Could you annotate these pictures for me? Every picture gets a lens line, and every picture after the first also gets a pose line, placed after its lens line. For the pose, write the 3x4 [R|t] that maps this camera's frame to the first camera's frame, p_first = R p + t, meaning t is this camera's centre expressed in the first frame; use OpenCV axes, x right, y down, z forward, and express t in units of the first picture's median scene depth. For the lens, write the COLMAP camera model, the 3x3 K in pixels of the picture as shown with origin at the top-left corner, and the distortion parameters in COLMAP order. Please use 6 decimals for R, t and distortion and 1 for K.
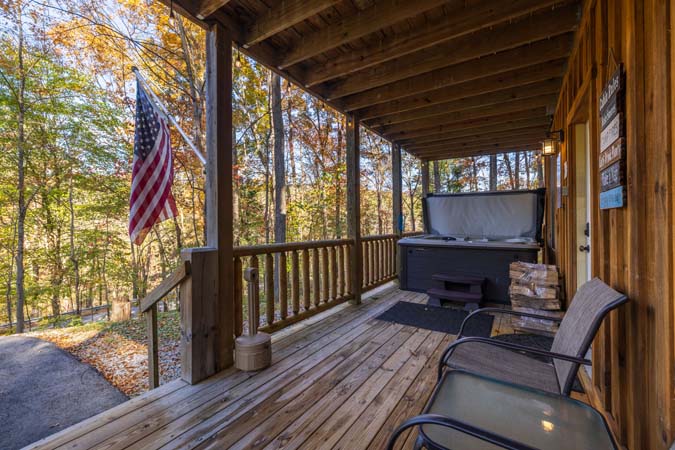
lens RADIAL K [[282.2, 0, 335.9], [0, 282.2, 224.7], [0, 0, 1]] dist [-0.001591, 0.000485]
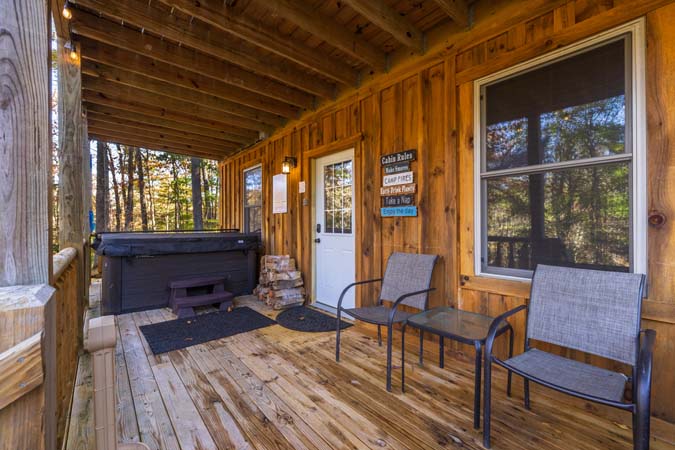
lens RADIAL K [[282.2, 0, 340.5], [0, 282.2, 224.9], [0, 0, 1]] dist [-0.001591, 0.000485]
pose [[0.274267, 0.004537, 0.961643, -0.512735], [-0.000646, 0.999990, -0.004534, 0.005199], [-0.961653, 0.000622, 0.274267, 0.414879]]
